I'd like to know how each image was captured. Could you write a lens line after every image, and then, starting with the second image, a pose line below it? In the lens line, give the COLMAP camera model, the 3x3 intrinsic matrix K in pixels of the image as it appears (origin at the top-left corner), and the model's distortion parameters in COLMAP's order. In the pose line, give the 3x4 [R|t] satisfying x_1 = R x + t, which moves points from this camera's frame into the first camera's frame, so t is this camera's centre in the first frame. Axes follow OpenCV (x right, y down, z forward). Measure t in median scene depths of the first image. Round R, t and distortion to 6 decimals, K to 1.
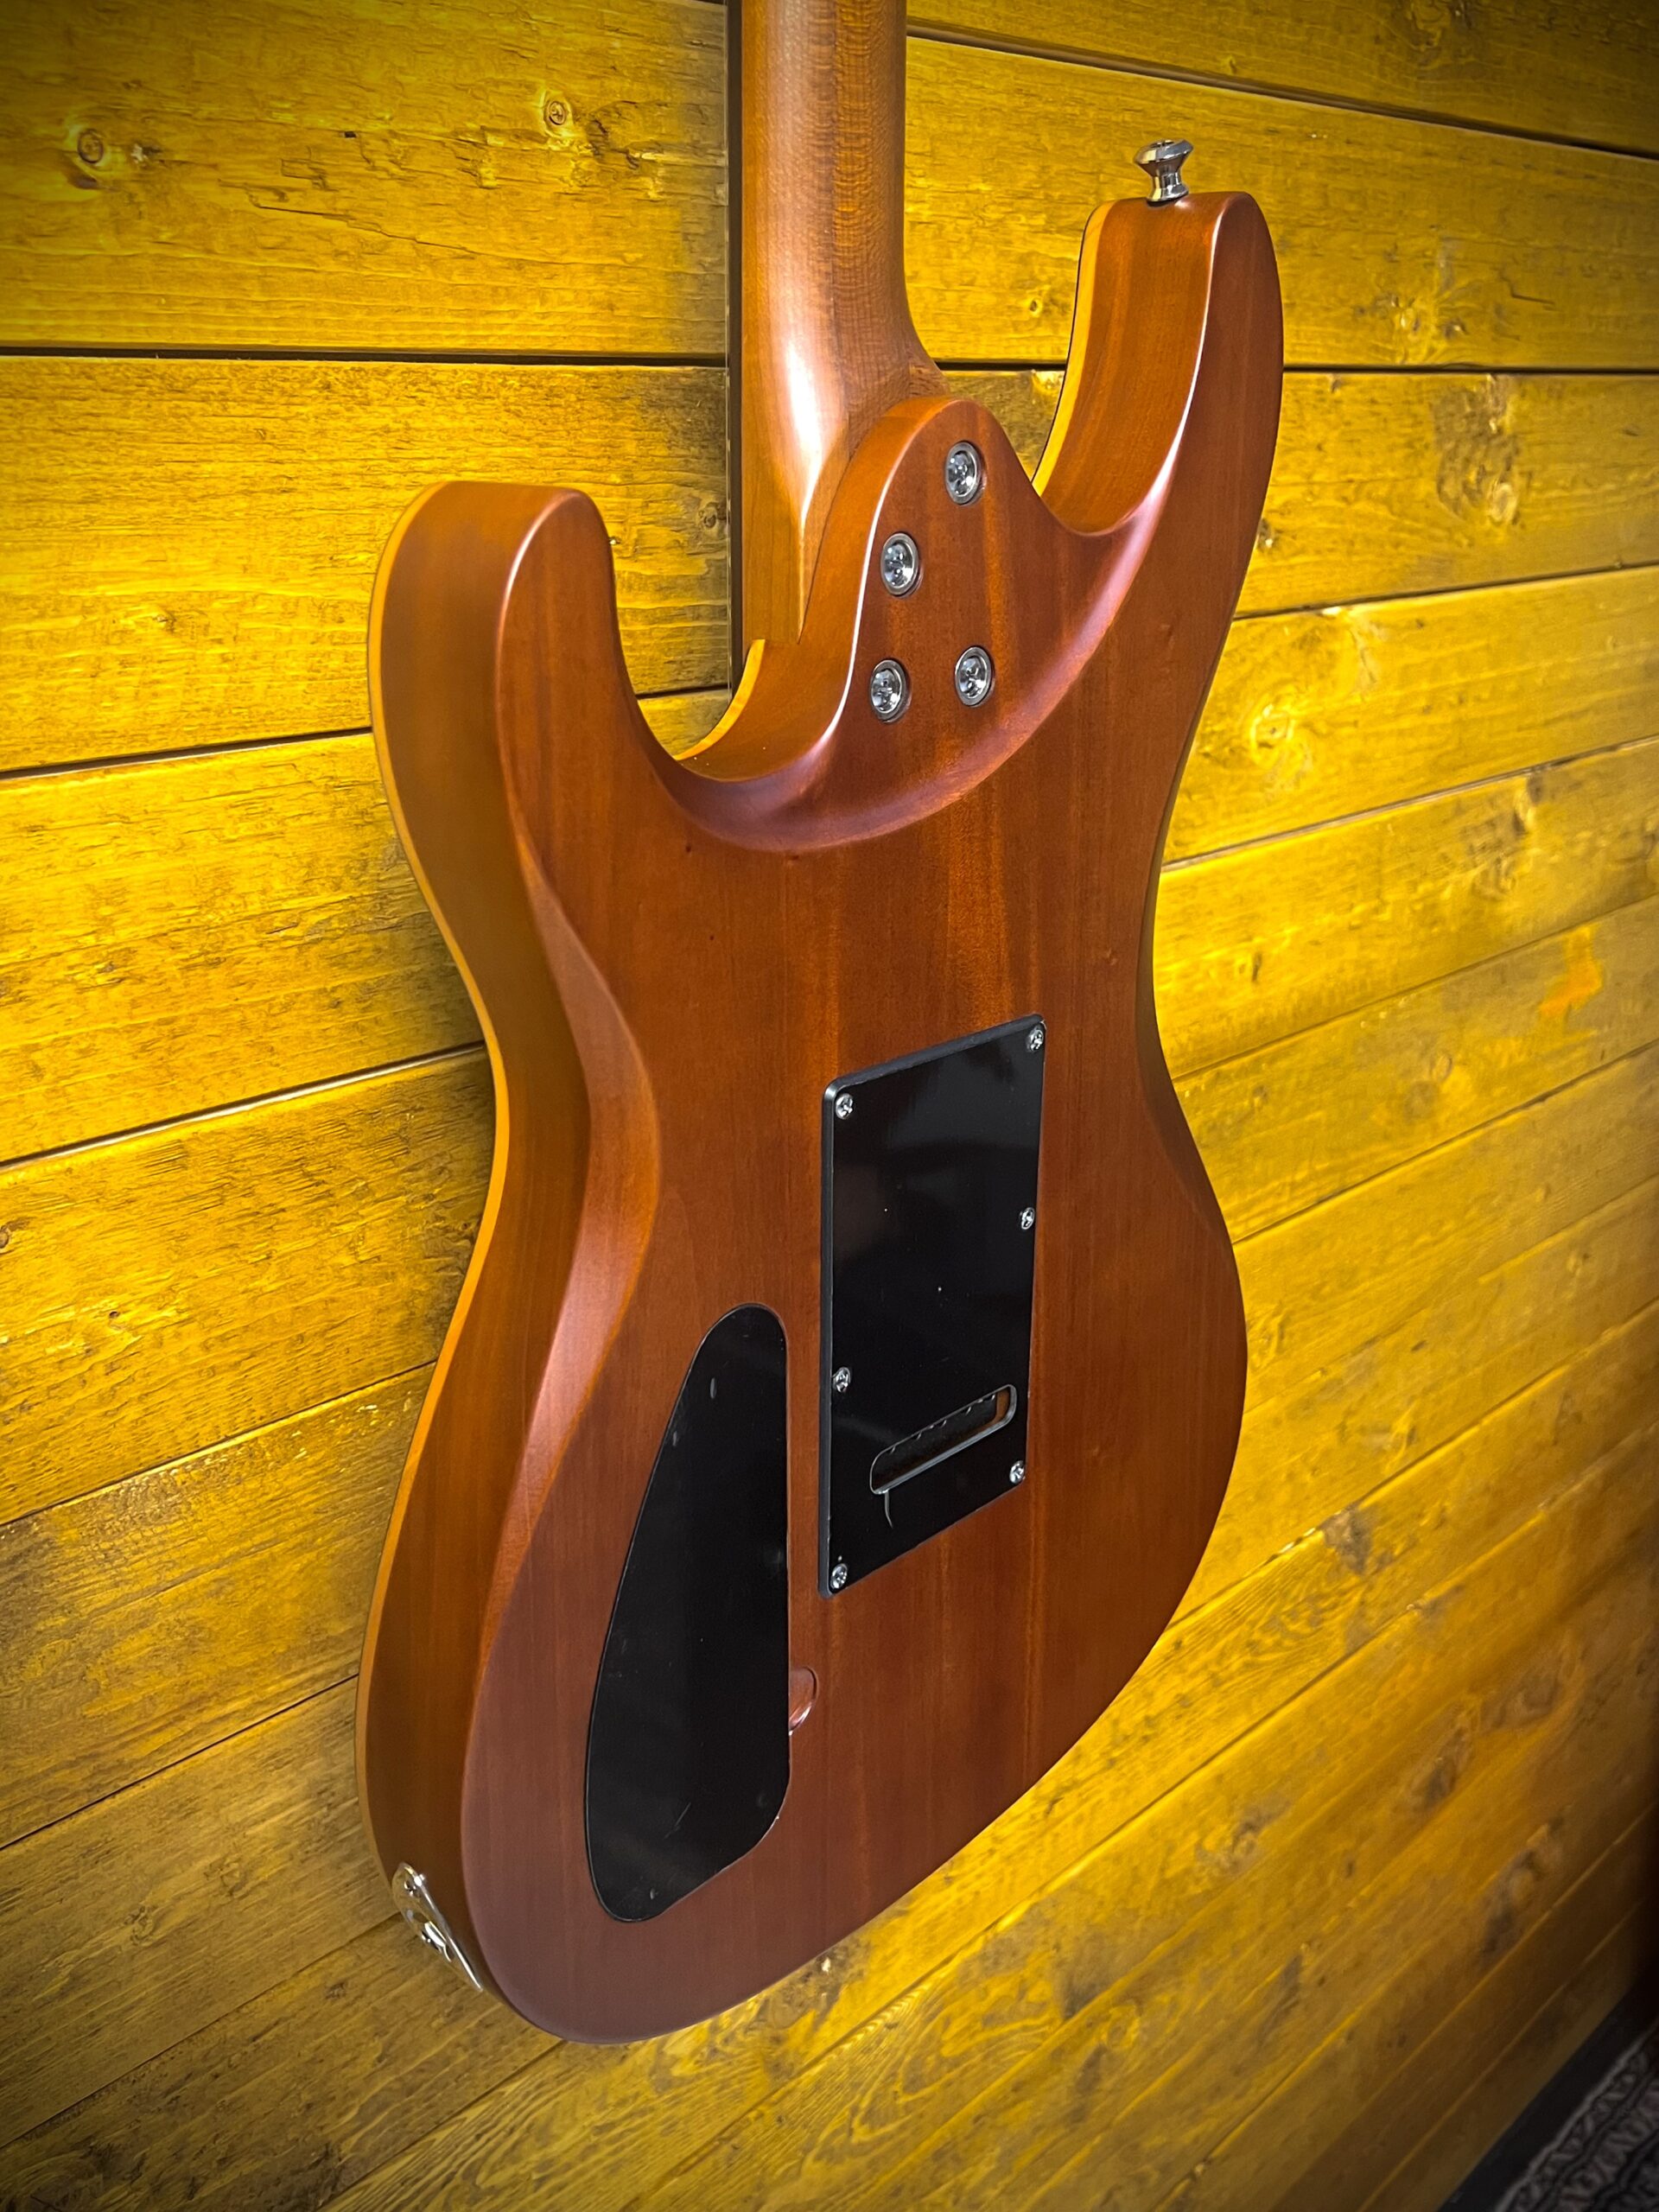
lens RADIAL K [[2043.6, 0, 868.6], [0, 2043.6, 1127.9], [0, 0, 1]] dist [0.012210, 0.000000]
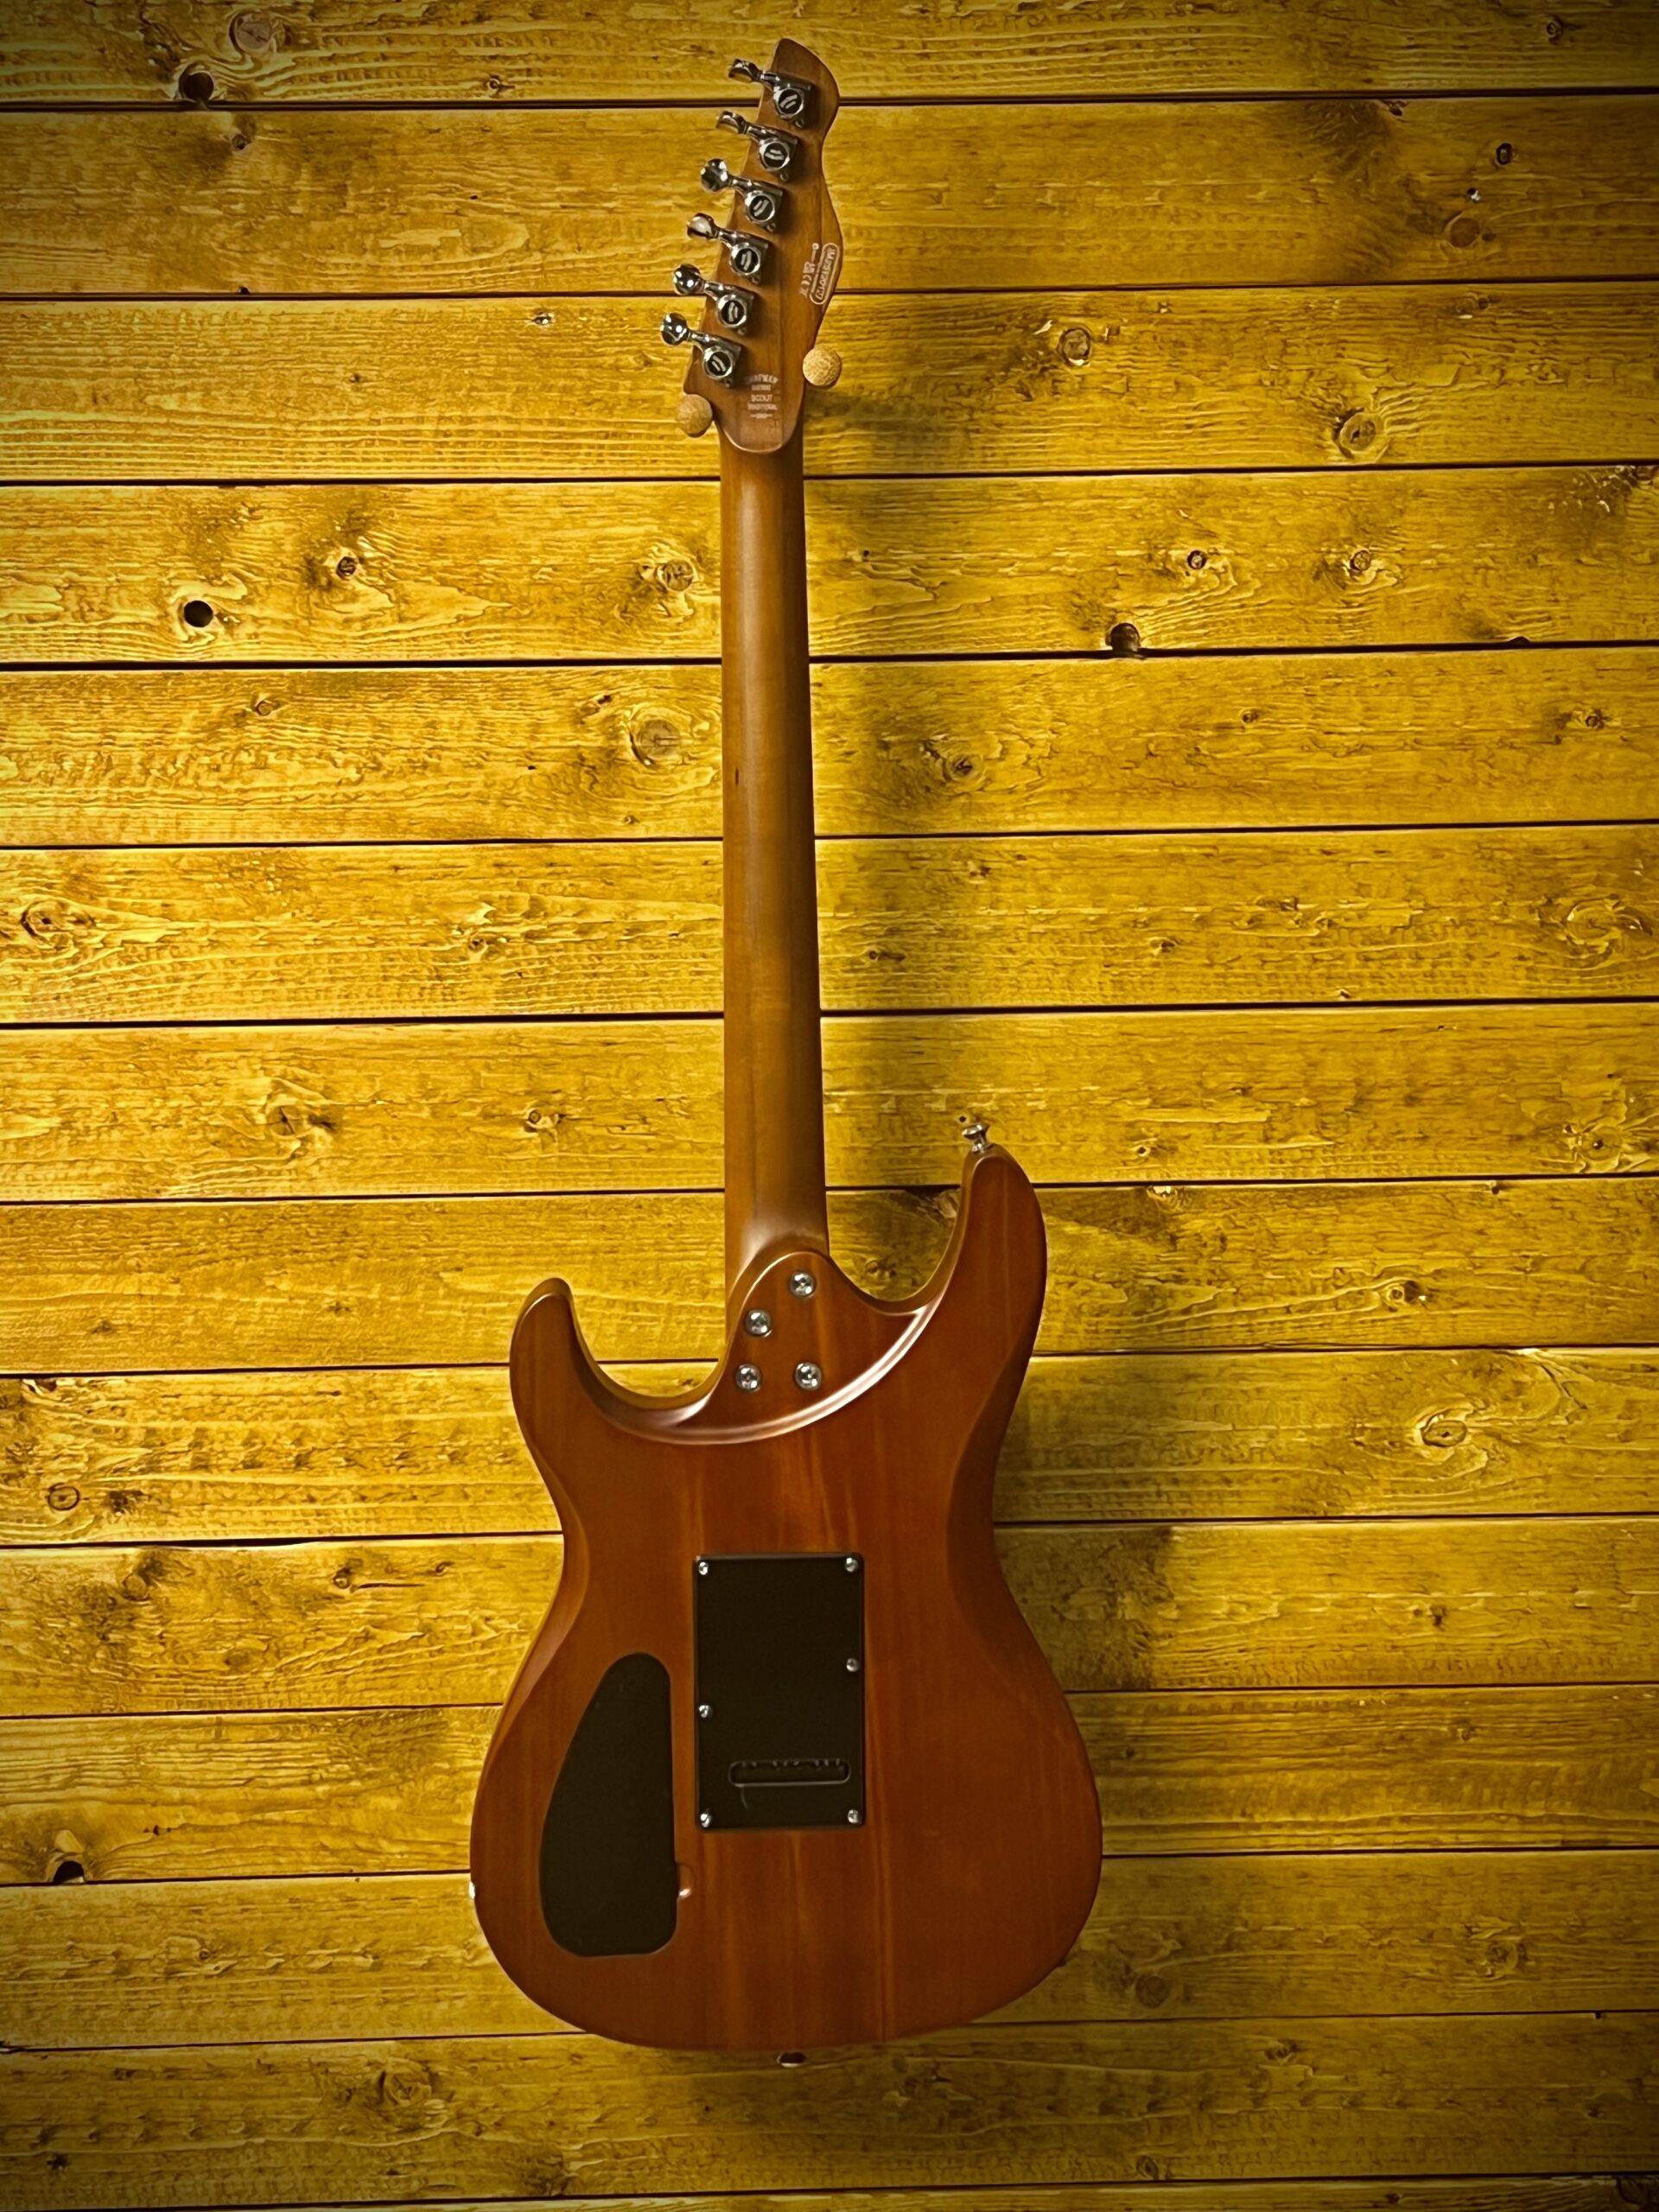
lens RADIAL K [[3760.9, 0, 855.1], [0, 3760.9, 1110.6], [0, 0, 1]] dist [0.153137, 0.000000]
pose [[0.716272, 0.079397, -0.693289, 2.396574], [-0.222354, 0.967688, -0.118903, -0.035249], [0.661448, 0.239323, 0.710783, -1.536385]]
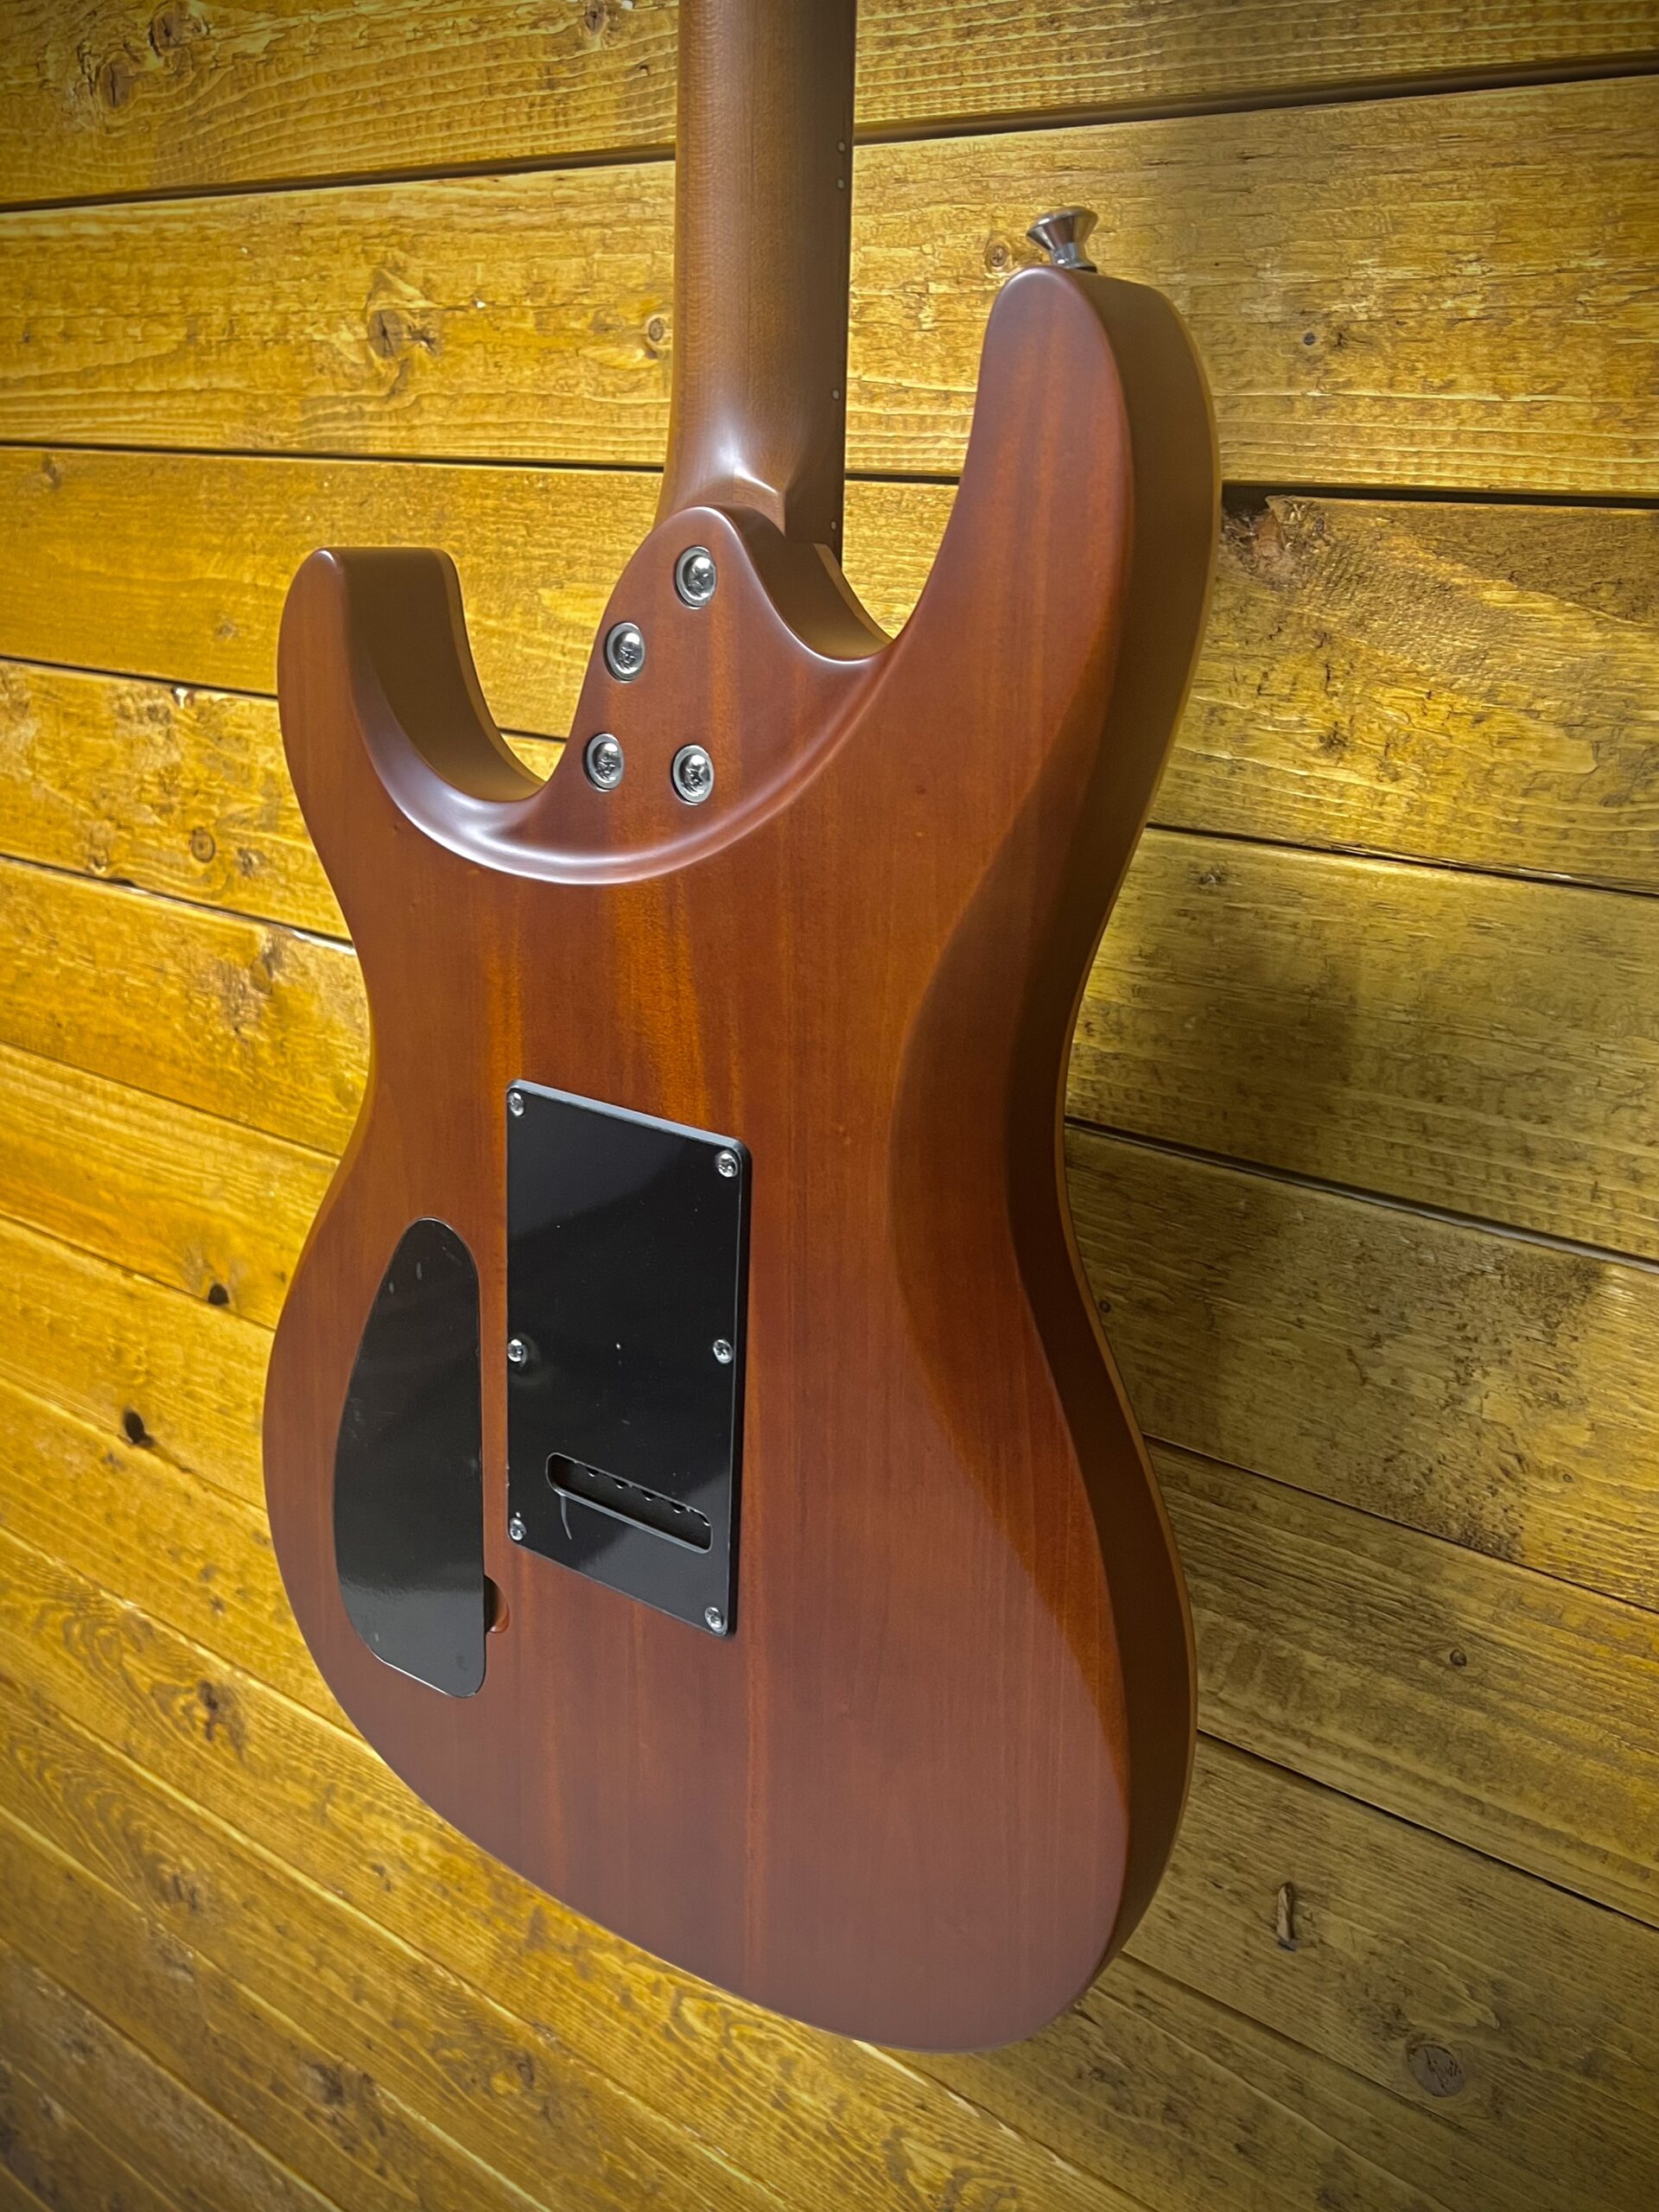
lens RADIAL K [[2043.6, 0, 818.5], [0, 2043.6, 1123.2], [0, 0, 1]] dist [0.012210, 0.000000]
pose [[0.103825, 0.292203, -0.950704, 0.954505], [-0.376397, 0.896320, 0.234382, -0.290504], [0.920622, 0.333508, 0.203044, 0.810985]]
